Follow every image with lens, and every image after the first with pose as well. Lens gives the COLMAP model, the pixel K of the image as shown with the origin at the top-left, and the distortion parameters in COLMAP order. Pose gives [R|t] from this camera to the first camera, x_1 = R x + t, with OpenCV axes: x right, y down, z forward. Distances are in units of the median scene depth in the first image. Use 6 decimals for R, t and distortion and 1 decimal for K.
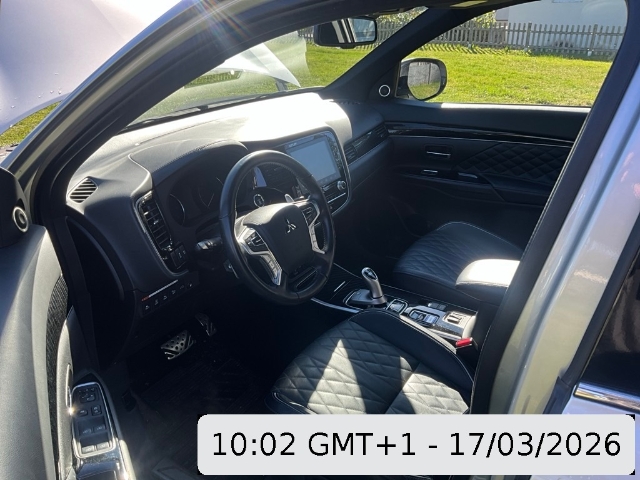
lens RADIAL K [[495.0, 0, 320.0], [0, 495.0, 240.0], [0, 0, 1]] dist [-0.001119, -0.002911]
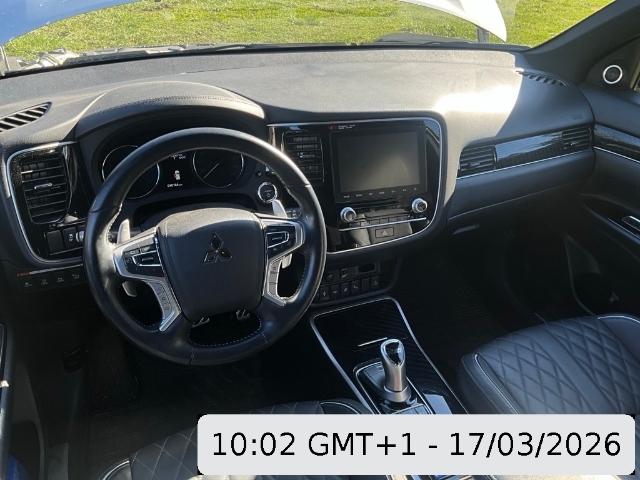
lens RADIAL K [[495.0, 0, 320.0], [0, 495.0, 240.0], [0, 0, 1]] dist [-0.001119, -0.002911]
pose [[0.814966, 0.373615, -0.442993, 0.236237], [-0.314275, 0.927194, 0.203818, -0.158415], [0.486890, -0.026883, 0.873049, 0.368724]]
